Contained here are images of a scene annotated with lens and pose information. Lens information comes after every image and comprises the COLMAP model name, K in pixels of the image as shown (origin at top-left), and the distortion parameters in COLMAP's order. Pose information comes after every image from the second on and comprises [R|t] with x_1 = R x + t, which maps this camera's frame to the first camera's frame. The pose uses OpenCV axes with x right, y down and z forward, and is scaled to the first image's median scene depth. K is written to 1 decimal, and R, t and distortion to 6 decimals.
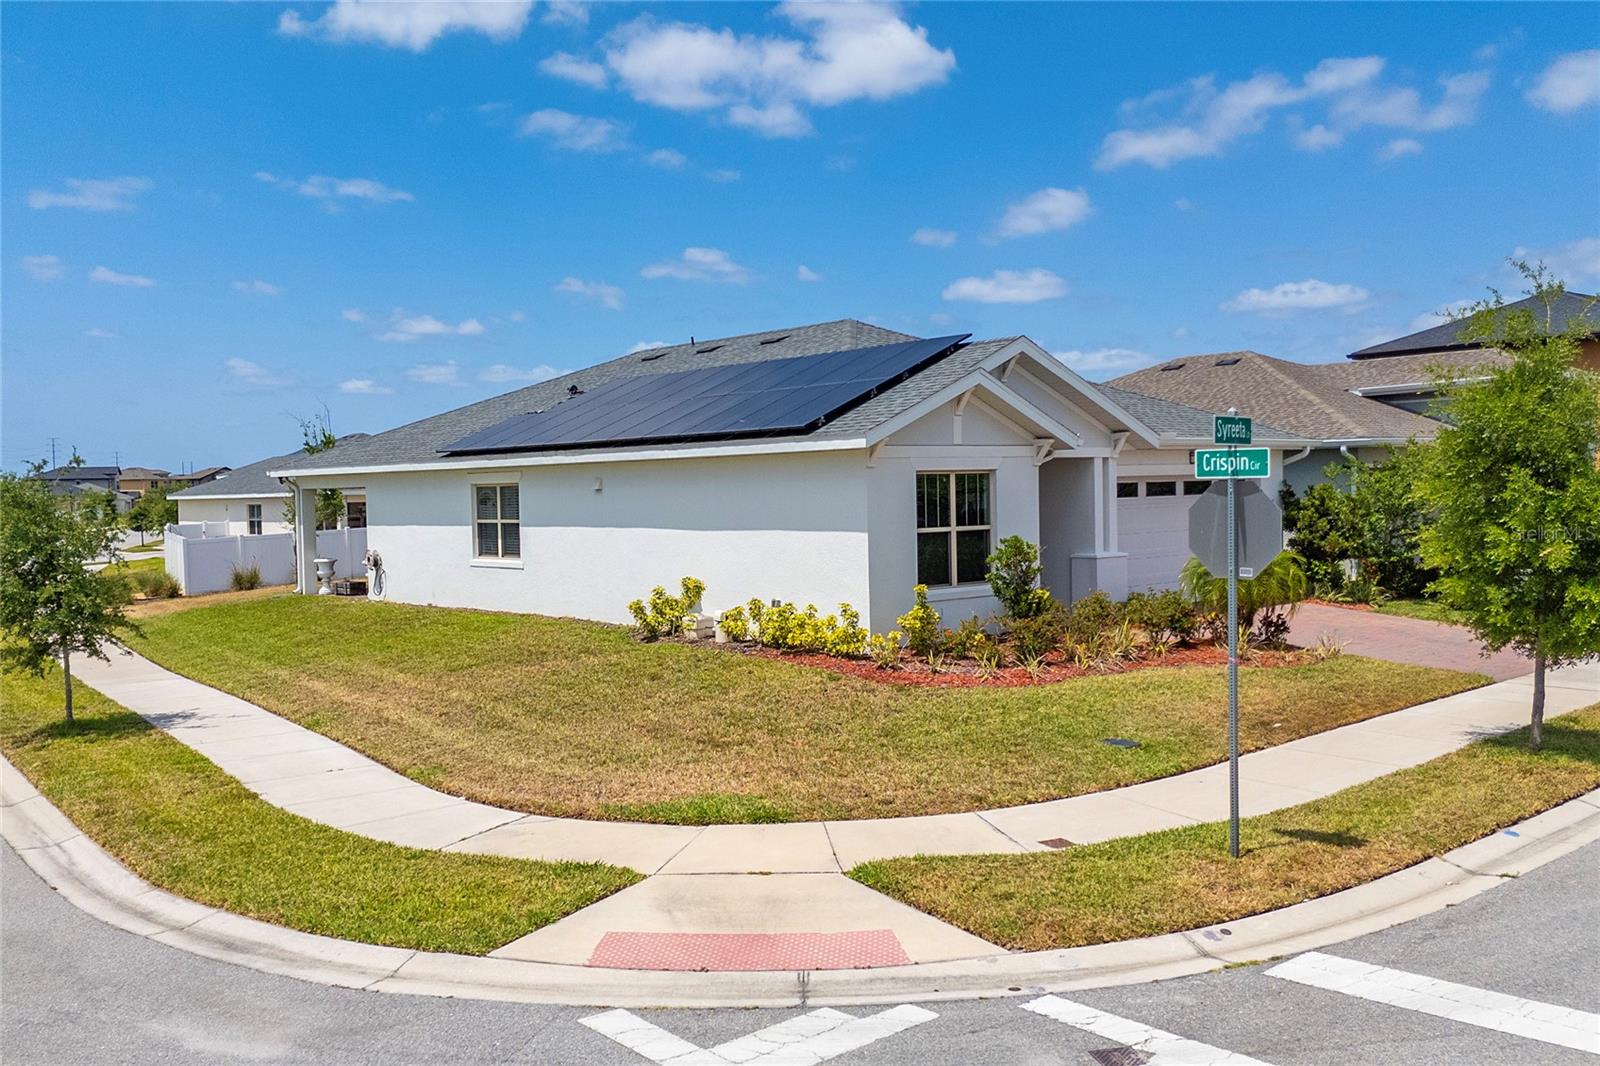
lens RADIAL K [[1402.5, 0, 800.0], [0, 1402.5, 533.0], [0, 0, 1]] dist [0.074458, -0.085873]
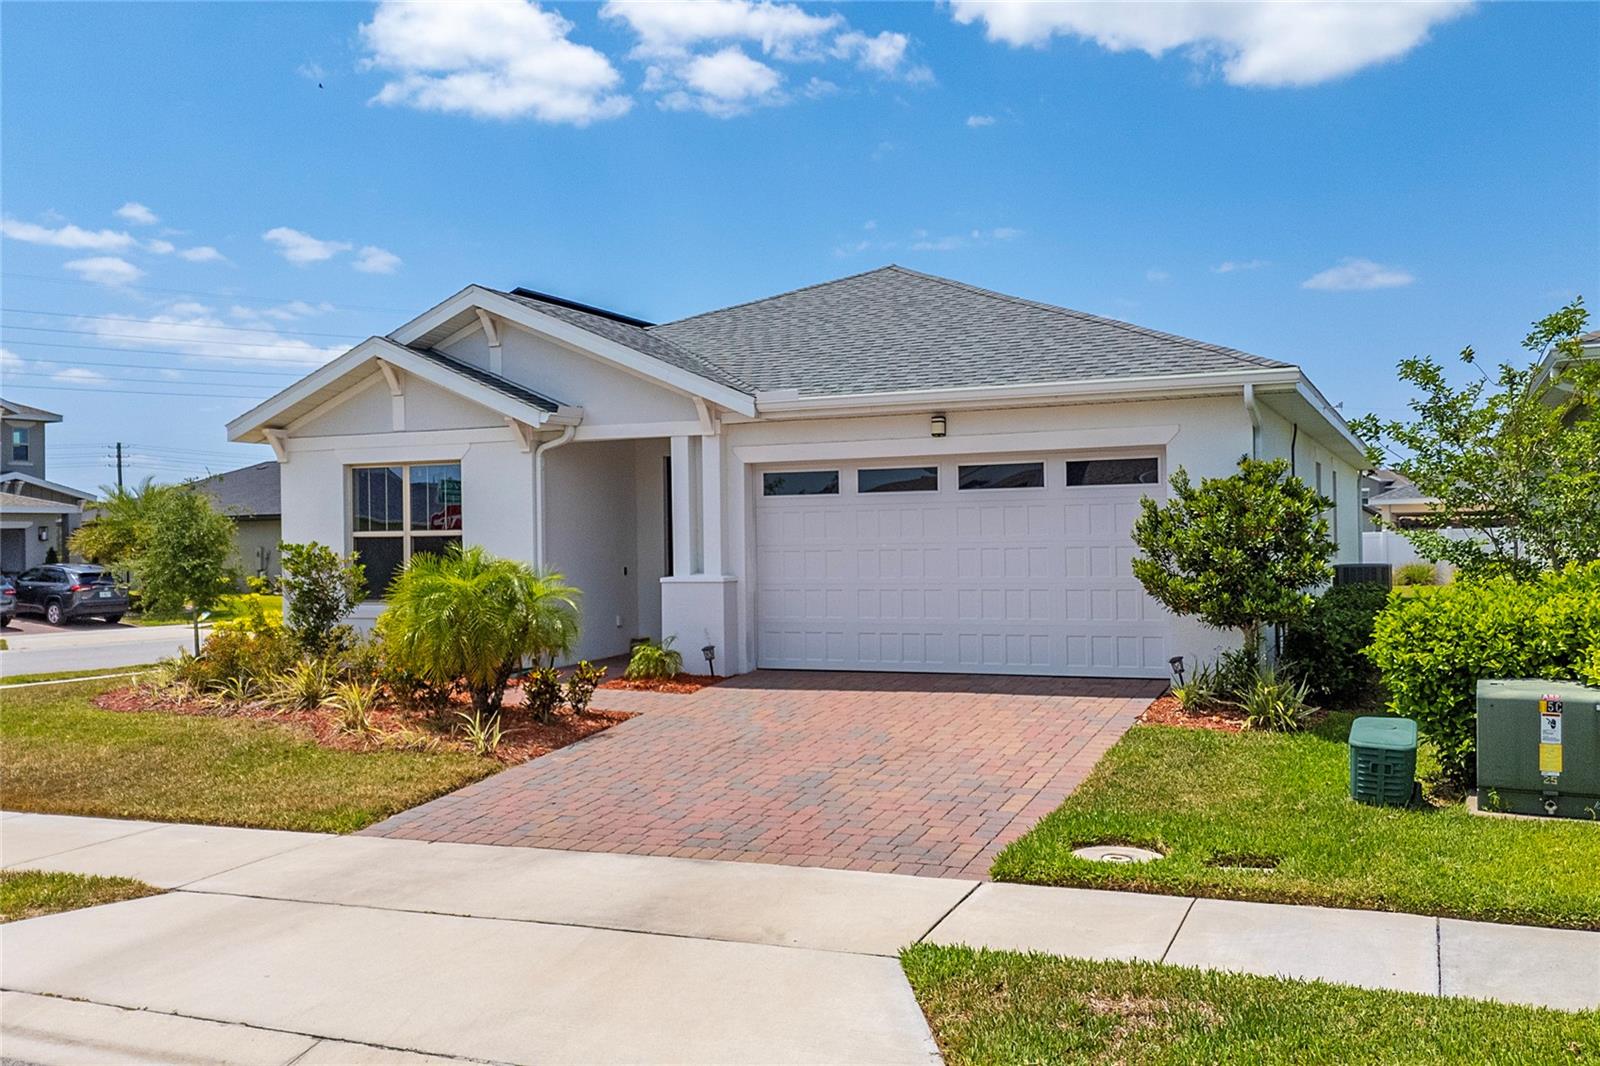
lens RADIAL K [[1388.6, 0, 844.7], [0, 1388.6, 530.1], [0, 0, 1]] dist [0.058532, -0.081302]
pose [[0.426061, 0.003090, -0.904689, 1.615321], [-0.029360, 0.999515, -0.010413, -0.006148], [0.904218, 0.030998, 0.425945, 1.484451]]
